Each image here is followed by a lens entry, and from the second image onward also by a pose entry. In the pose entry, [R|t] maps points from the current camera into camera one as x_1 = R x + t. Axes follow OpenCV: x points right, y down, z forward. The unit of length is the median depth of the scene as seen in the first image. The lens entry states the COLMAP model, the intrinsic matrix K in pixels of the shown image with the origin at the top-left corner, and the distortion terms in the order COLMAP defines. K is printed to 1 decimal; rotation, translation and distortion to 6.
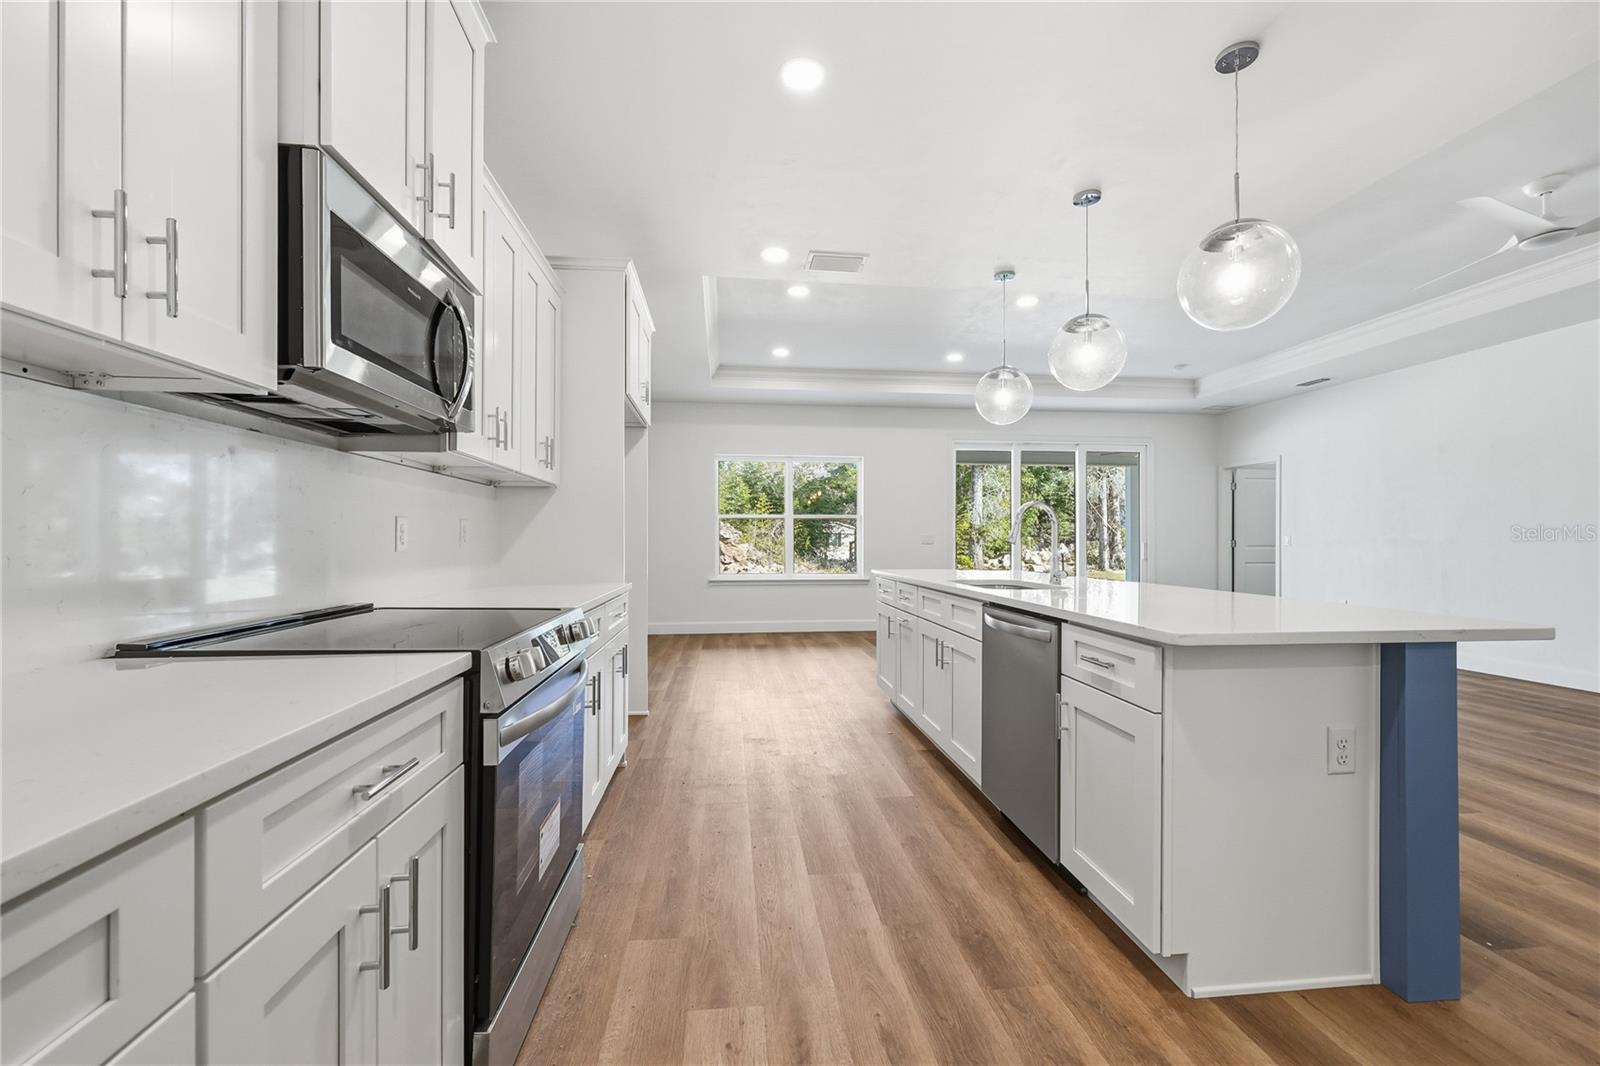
lens RADIAL K [[645.0, 0, 796.6], [0, 645.0, 538.8], [0, 0, 1]] dist [-0.003538, 0.000098]
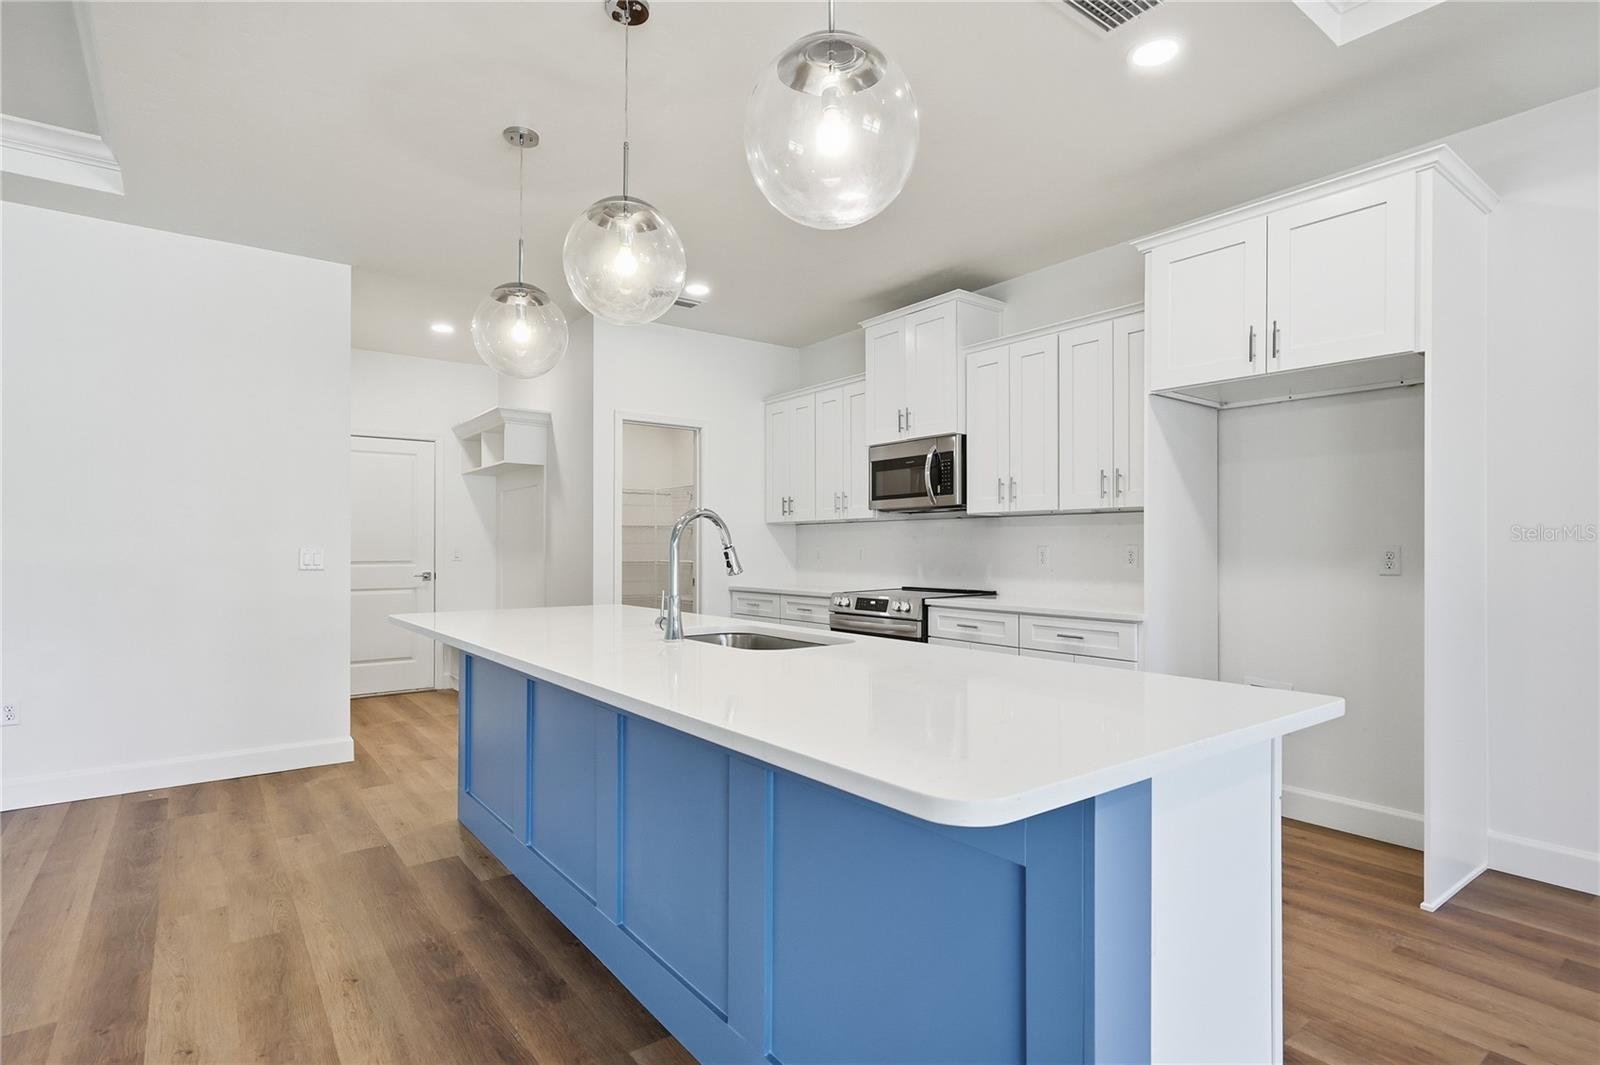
lens RADIAL K [[804.5, 0, 809.1], [0, 804.5, 541.1], [0, 0, 1]] dist [0.010933, -0.003477]
pose [[-0.849708, -0.002890, -0.527245, 0.698872], [-0.000374, 0.999988, -0.004879, -0.025999], [0.527253, -0.003948, -0.849699, 1.717755]]
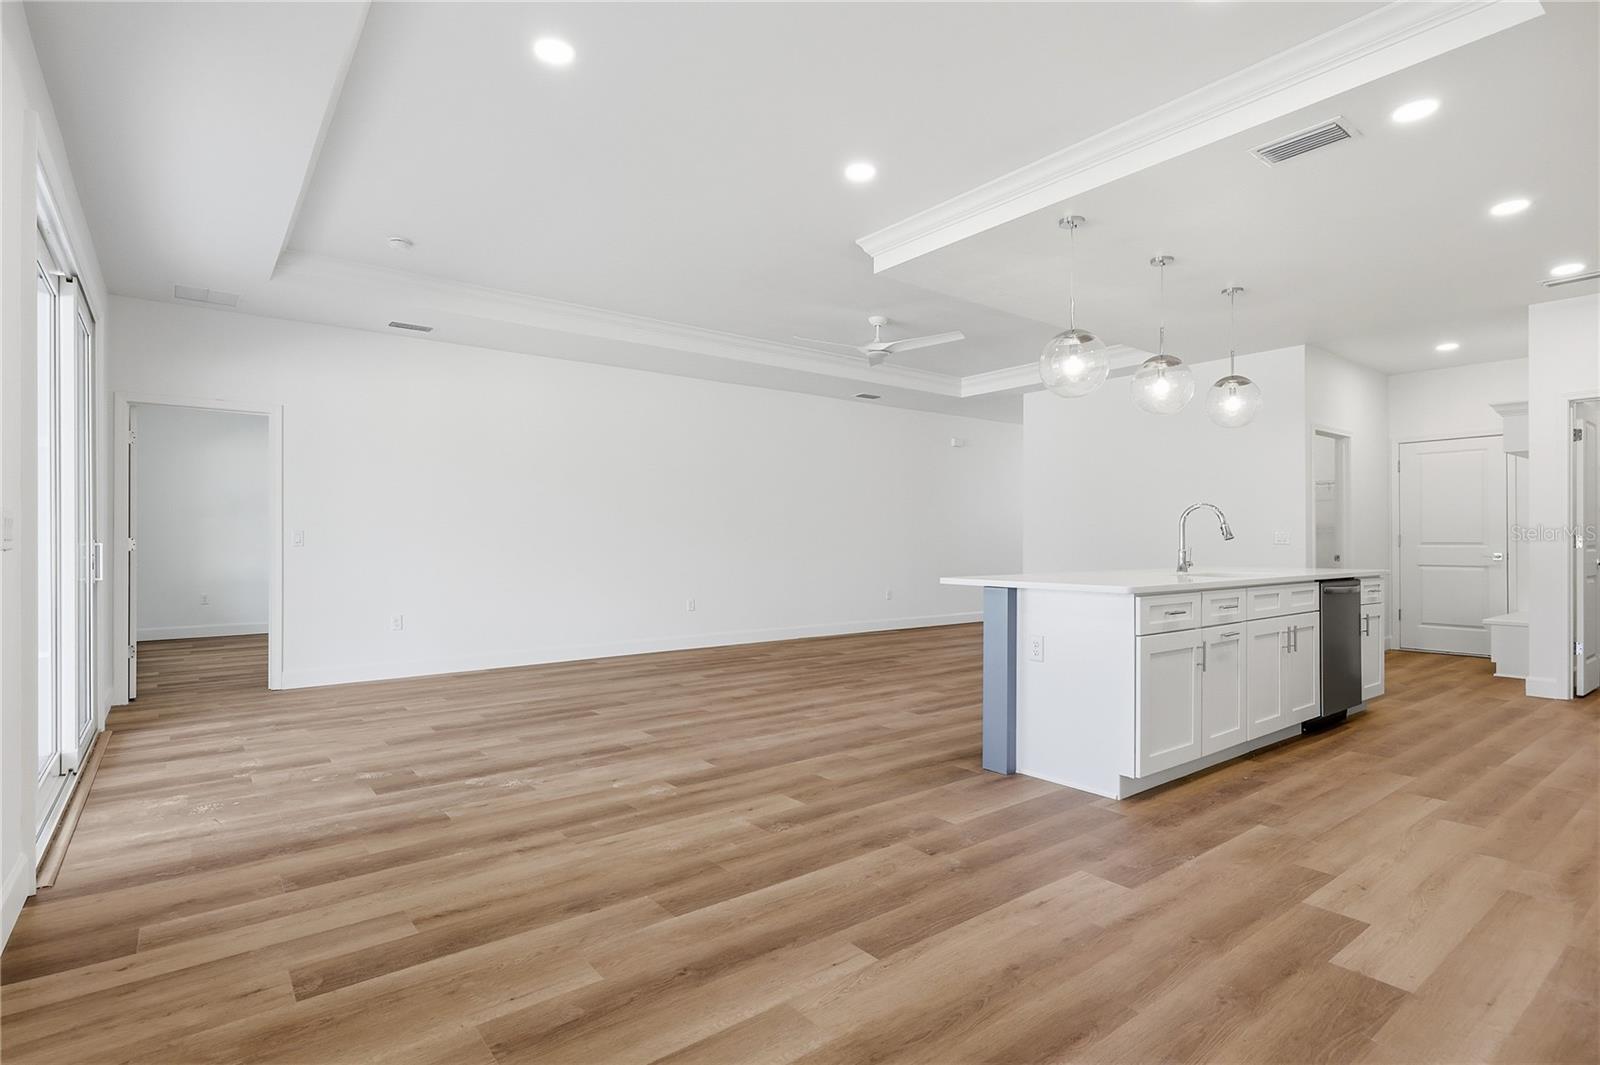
lens RADIAL K [[804.5, 0, 798.1], [0, 804.5, 542.1], [0, 0, 1]] dist [0.010933, -0.003477]
pose [[-0.530997, 0.000628, 0.847373, -0.491051], [0.003354, 0.999993, 0.001361, 0.005316], [-0.847367, 0.003565, -0.530996, 2.396045]]
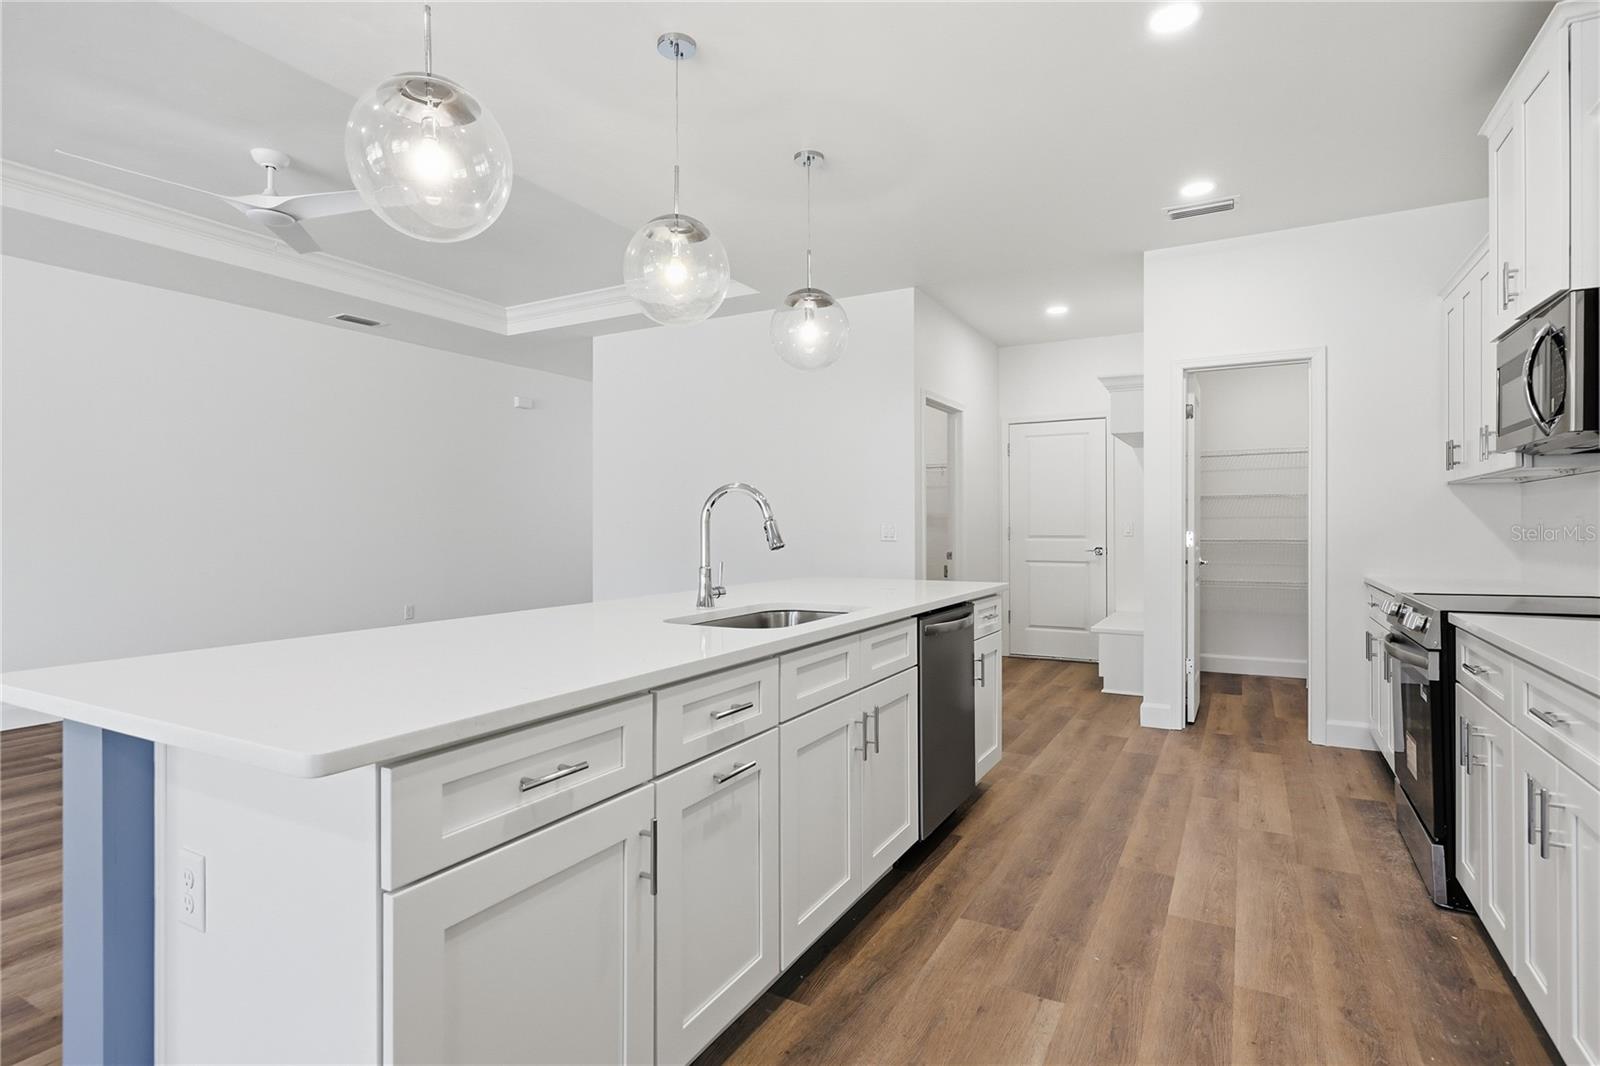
lens RADIAL K [[804.5, 0, 803.1], [0, 804.5, 531.4], [0, 0, 1]] dist [0.010933, -0.003477]
pose [[-0.819603, -0.001438, 0.572930, -0.155721], [0.004519, 0.999950, 0.008975, -0.019492], [-0.572914, 0.009945, -0.819555, 1.614539]]
